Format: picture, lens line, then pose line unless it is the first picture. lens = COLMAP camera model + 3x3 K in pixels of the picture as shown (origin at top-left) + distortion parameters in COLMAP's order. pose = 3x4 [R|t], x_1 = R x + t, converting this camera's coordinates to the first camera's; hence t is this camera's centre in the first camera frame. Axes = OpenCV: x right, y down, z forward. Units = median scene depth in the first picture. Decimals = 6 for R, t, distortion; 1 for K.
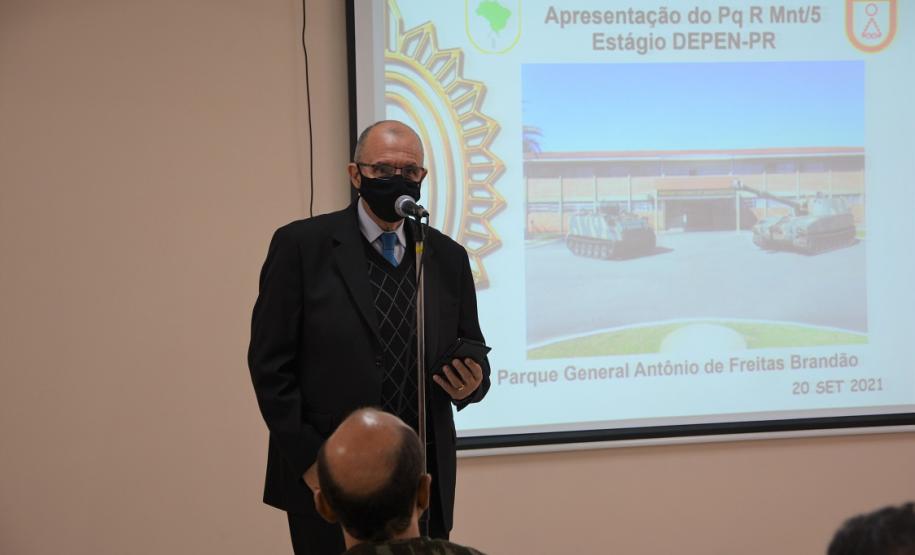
lens RADIAL K [[825.4, 0, 462.0], [0, 825.4, 278.1], [0, 0, 1]] dist [-0.103821, 0.182043]
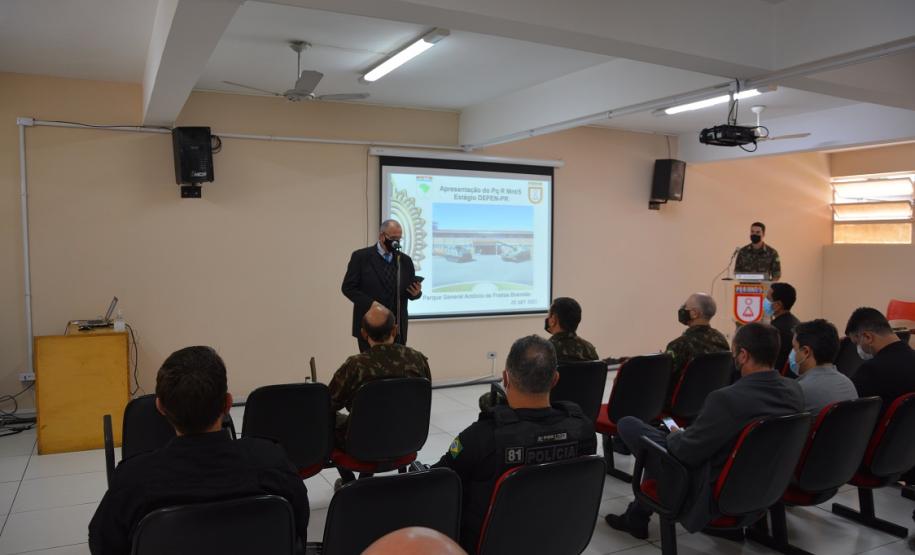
lens RADIAL K [[709.8, 0, 464.1], [0, 709.8, 280.3], [0, 0, 1]] dist [-0.164556, 0.126126]
pose [[0.998615, 0.024714, 0.046442, 0.074738], [-0.025397, 0.999577, 0.014173, 0.007201], [-0.046072, -0.015333, 0.998820, -1.869841]]
